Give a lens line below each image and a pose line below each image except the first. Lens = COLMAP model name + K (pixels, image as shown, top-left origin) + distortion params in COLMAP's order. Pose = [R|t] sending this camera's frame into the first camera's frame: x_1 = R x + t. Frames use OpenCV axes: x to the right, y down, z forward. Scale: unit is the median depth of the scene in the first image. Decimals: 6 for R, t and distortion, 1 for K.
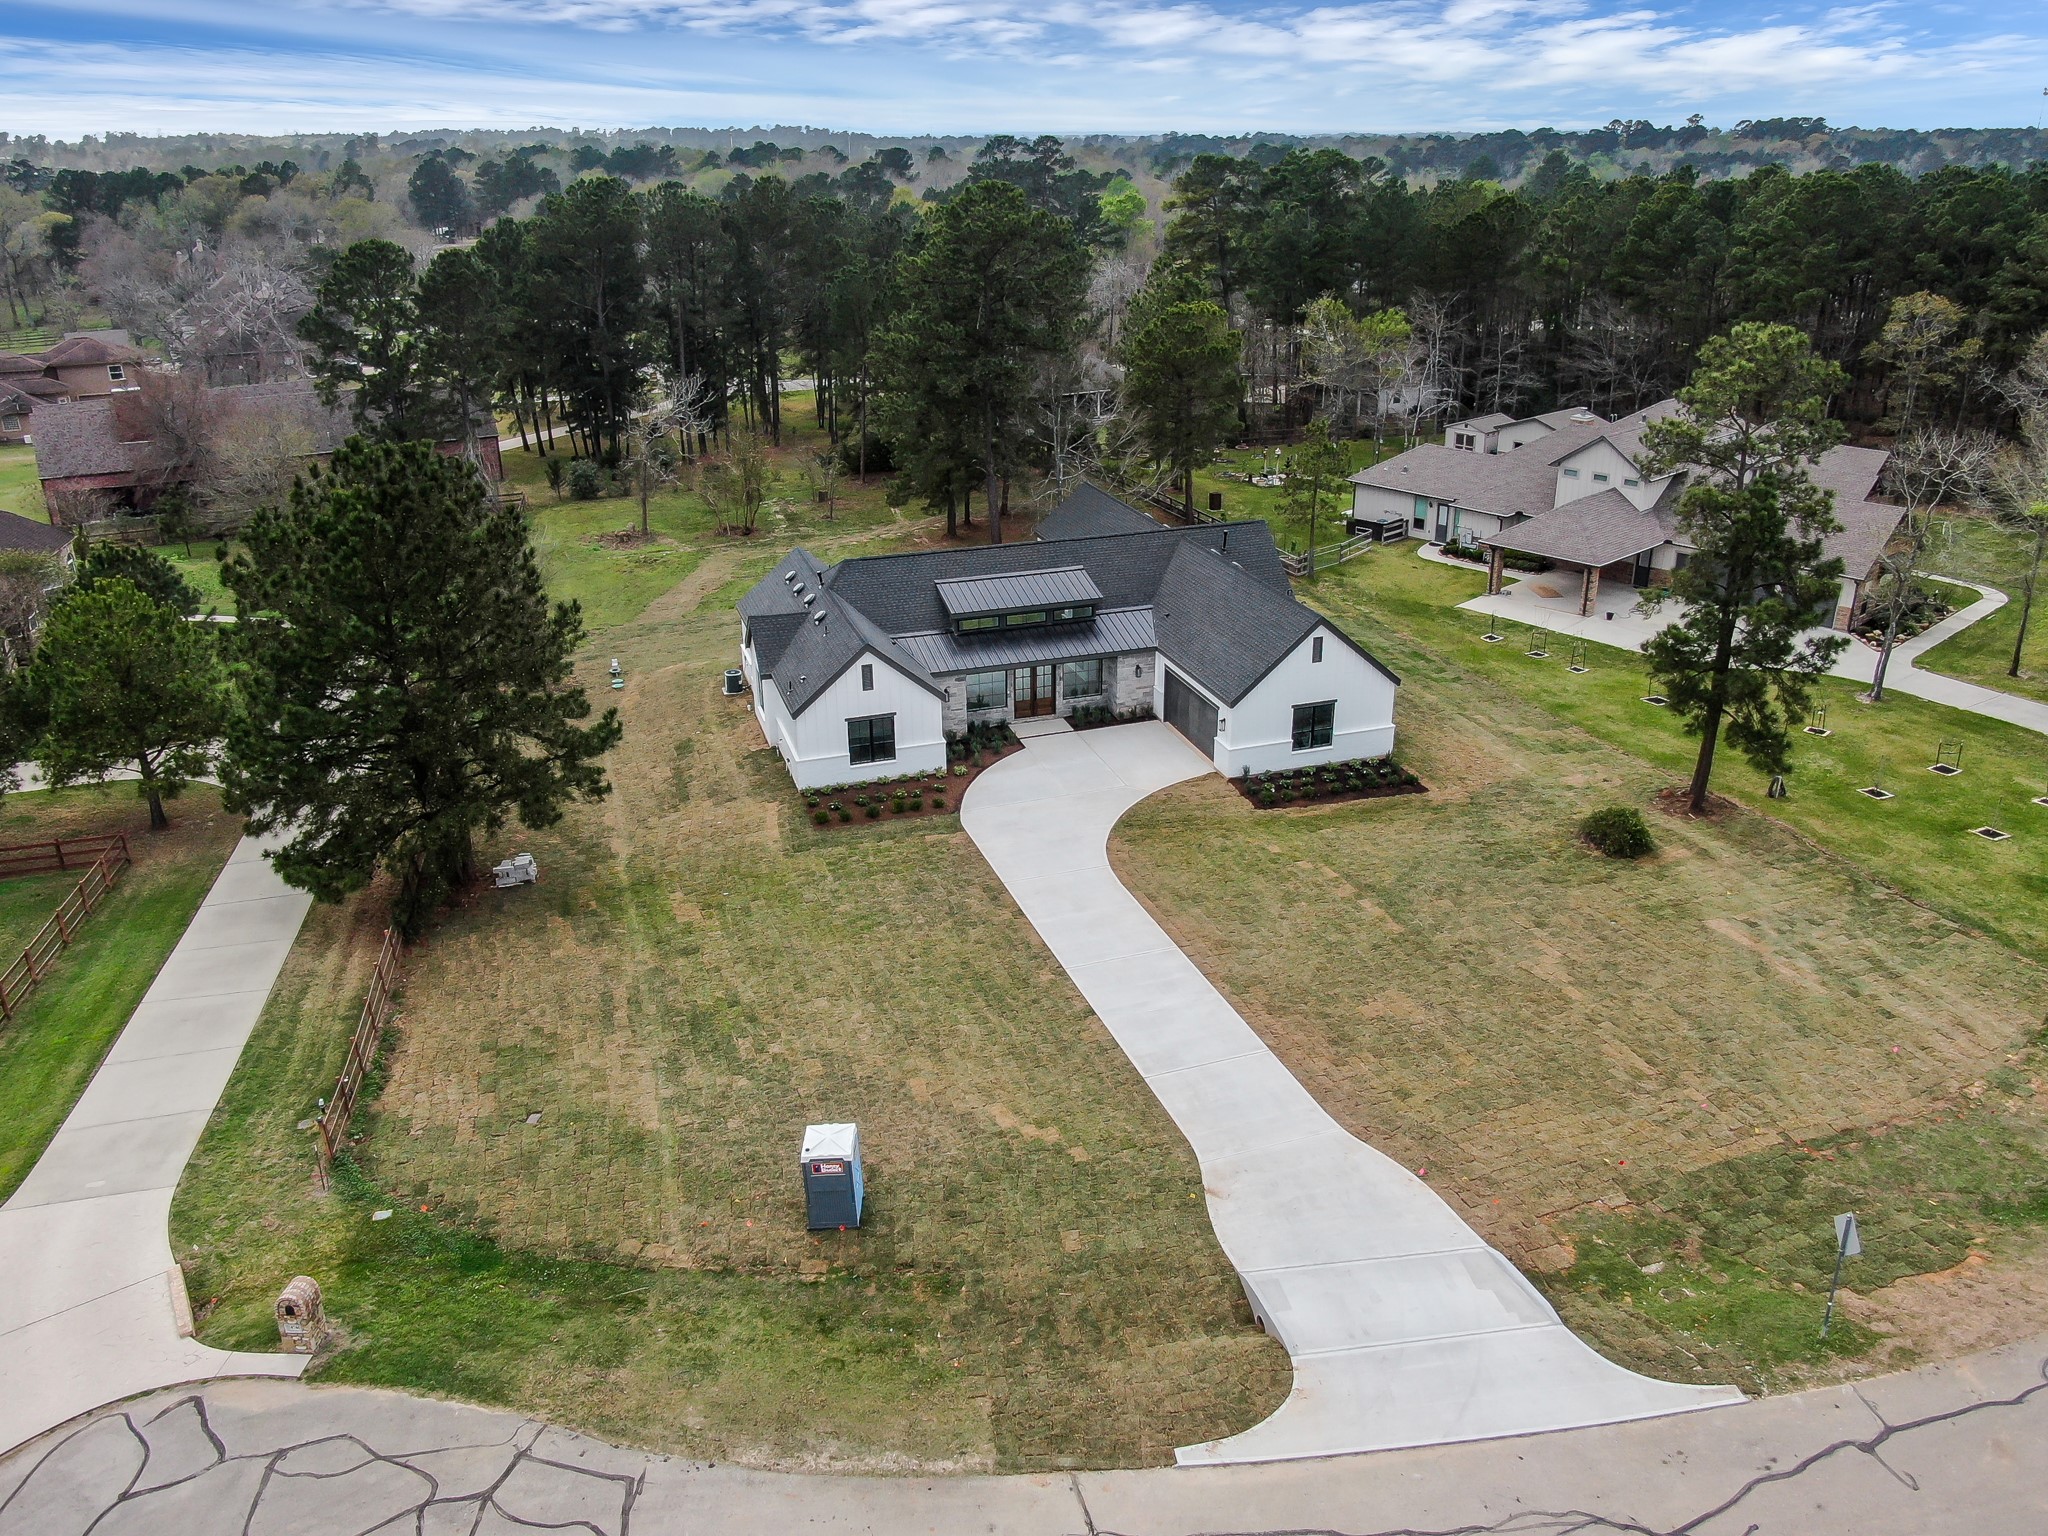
lens RADIAL K [[1437.6, 0, 1029.4], [0, 1437.6, 754.7], [0, 0, 1]] dist [-0.010650, -0.000053]
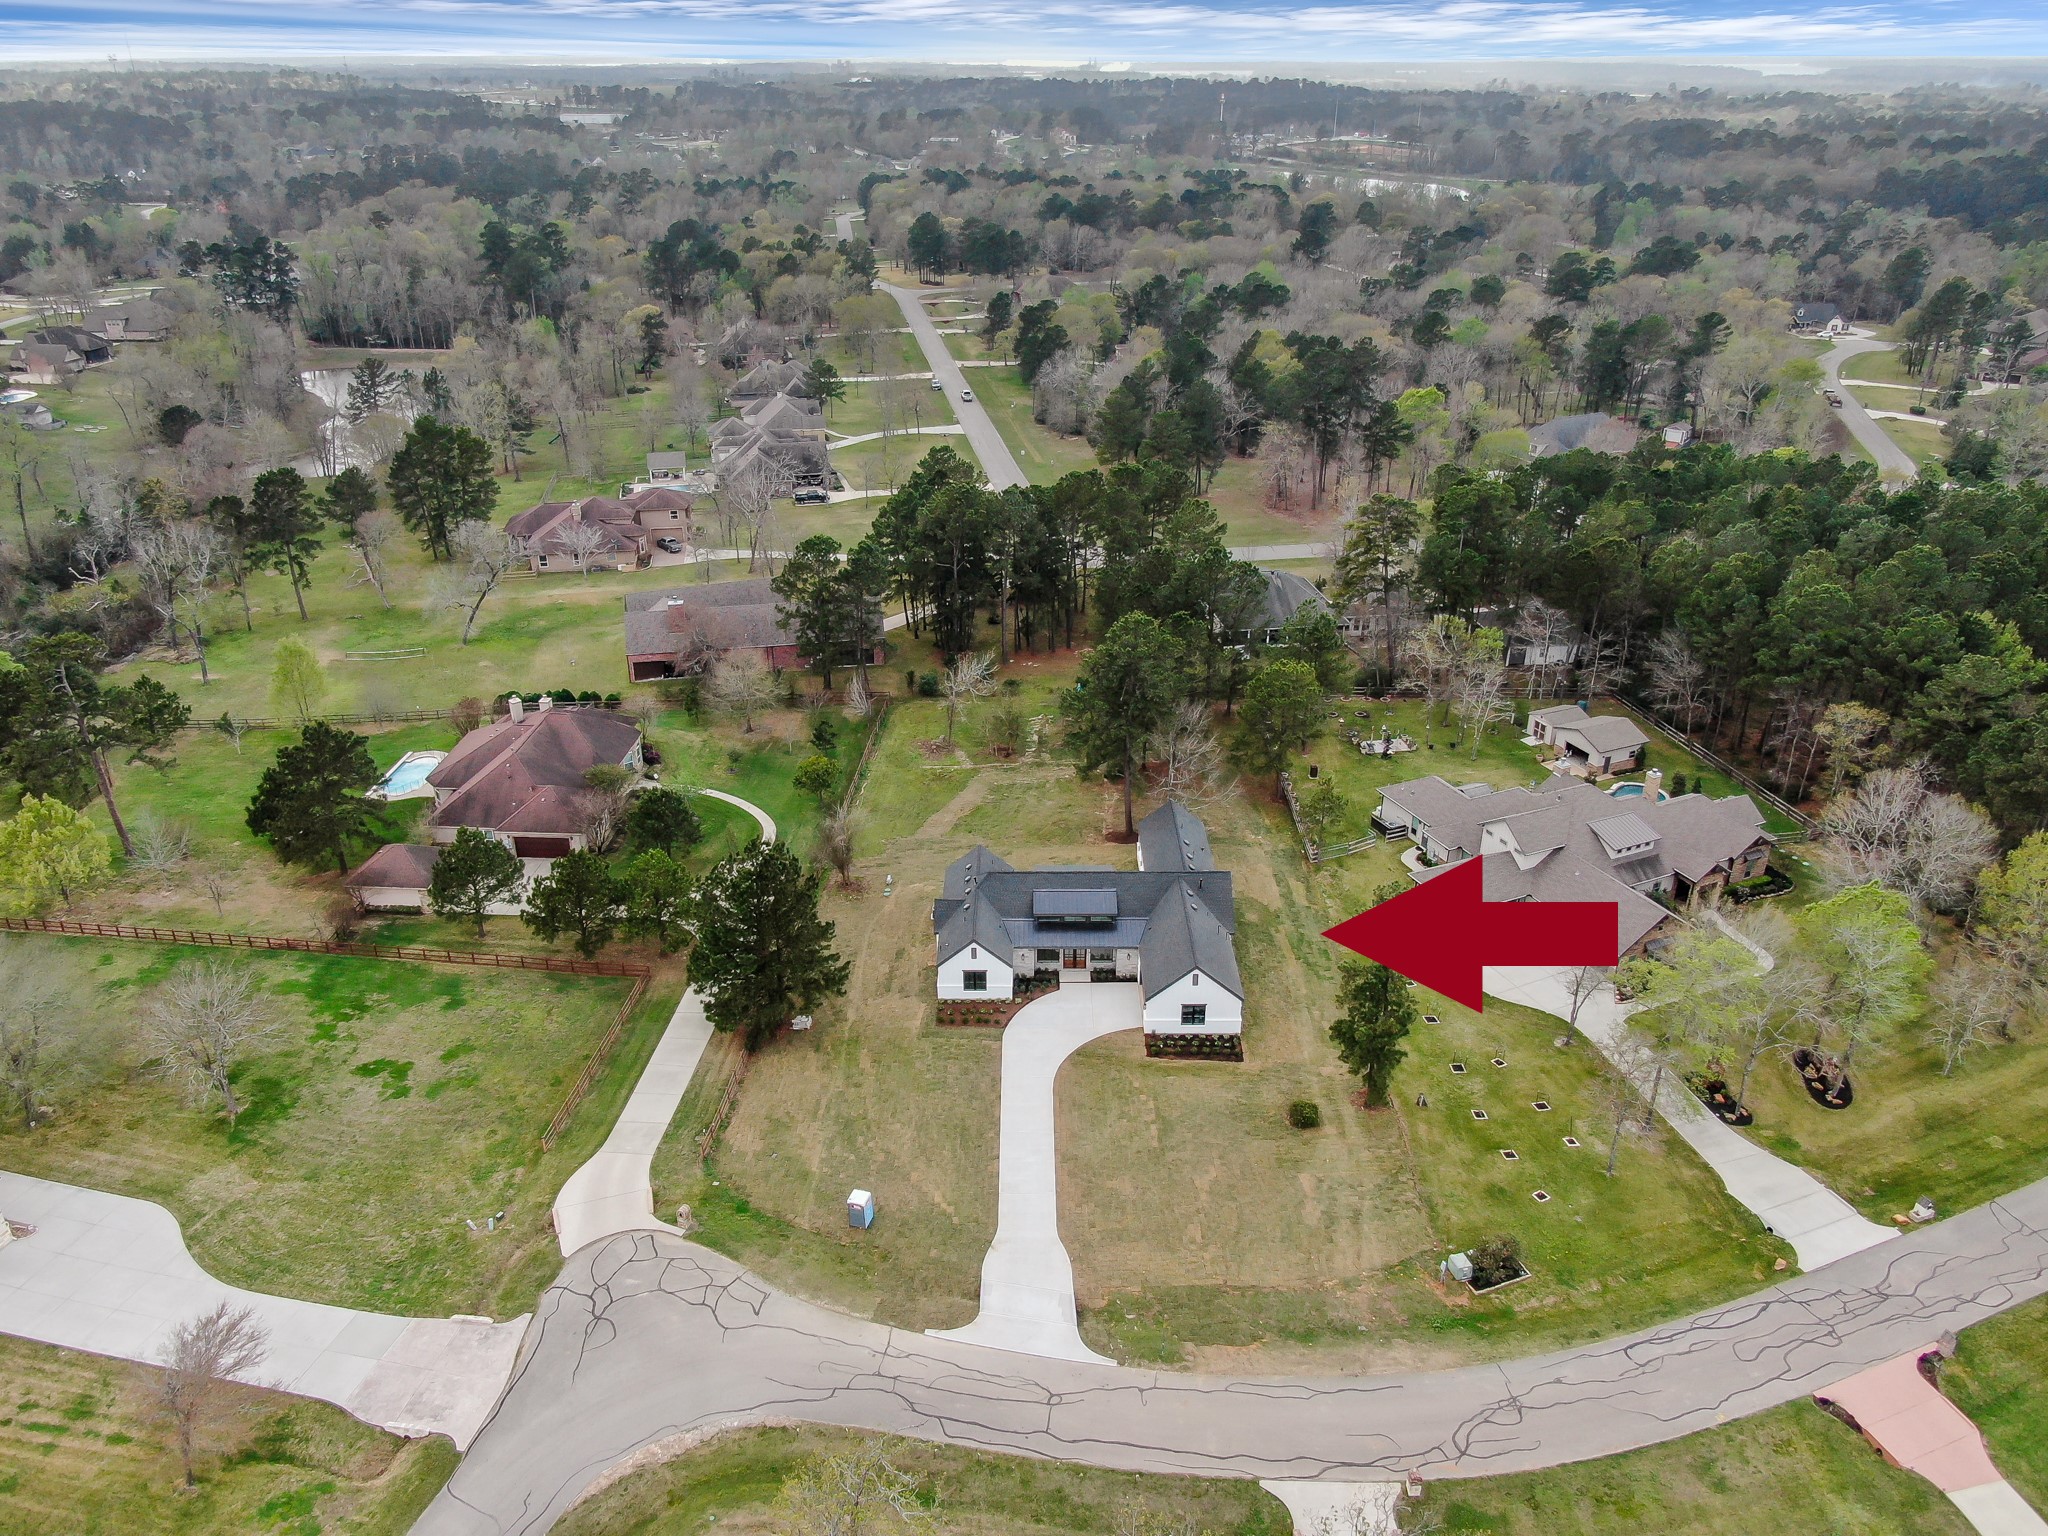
lens RADIAL K [[1437.6, 0, 1025.9], [0, 1437.6, 772.2], [0, 0, 1]] dist [-0.010650, -0.000053]
pose [[0.944912, 0.147333, -0.292290, 0.580871], [-0.124691, 0.987662, 0.094746, -0.574718], [0.302643, -0.053080, 0.951625, -1.021333]]
